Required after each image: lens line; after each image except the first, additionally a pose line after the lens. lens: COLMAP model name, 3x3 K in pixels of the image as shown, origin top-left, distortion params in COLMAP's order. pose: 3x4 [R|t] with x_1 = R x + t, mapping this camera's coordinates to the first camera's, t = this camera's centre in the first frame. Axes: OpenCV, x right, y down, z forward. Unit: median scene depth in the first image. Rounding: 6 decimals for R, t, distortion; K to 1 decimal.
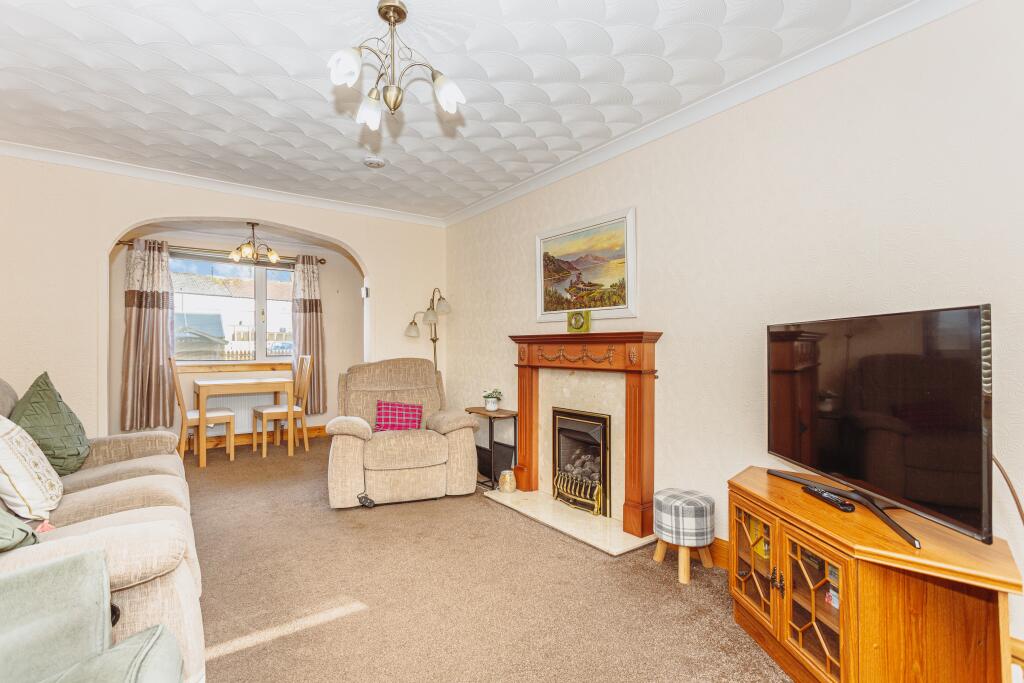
lens RADIAL K [[485.9, 0, 497.7], [0, 485.9, 345.6], [0, 0, 1]] dist [0.002072, -0.000237]
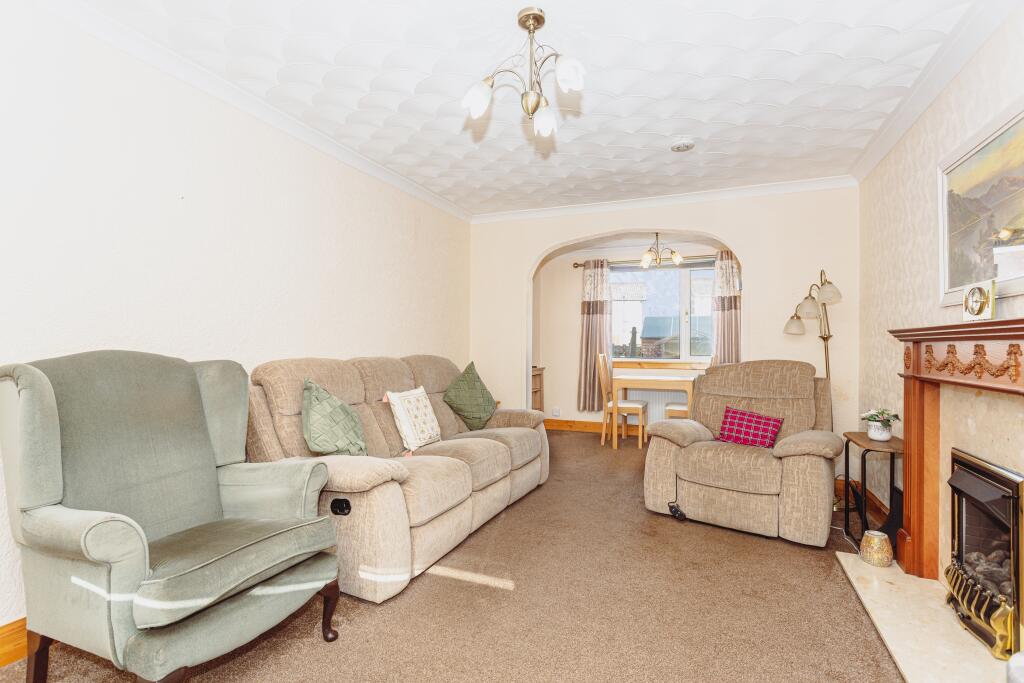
lens RADIAL K [[485.9, 0, 504.4], [0, 485.9, 343.1], [0, 0, 1]] dist [0.002072, -0.000237]
pose [[0.526258, -0.001932, -0.850323, 0.311194], [-0.001425, 0.999994, -0.003154, 0.000288], [0.850324, 0.002871, 0.526252, 0.204300]]
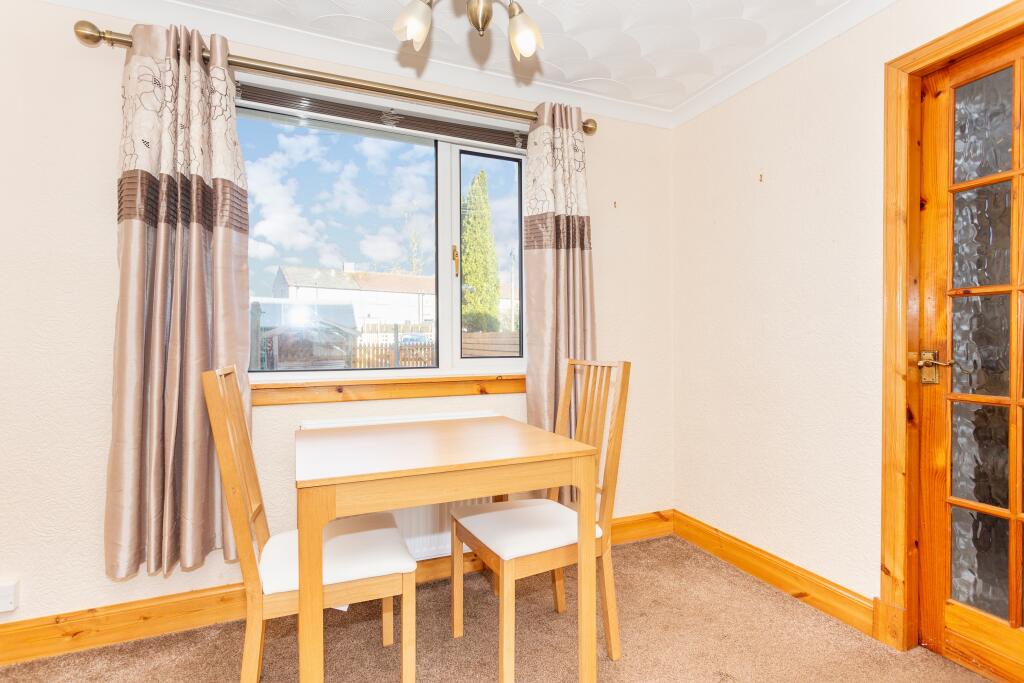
lens RADIAL K [[485.9, 0, 521.4], [0, 485.9, 346.9], [0, 0, 1]] dist [0.002072, -0.000237]
pose [[0.983621, 0.000891, -0.180249, -0.571654], [0.002502, 0.999824, 0.018599, 0.006972], [0.180234, -0.018745, 0.983445, 0.974295]]
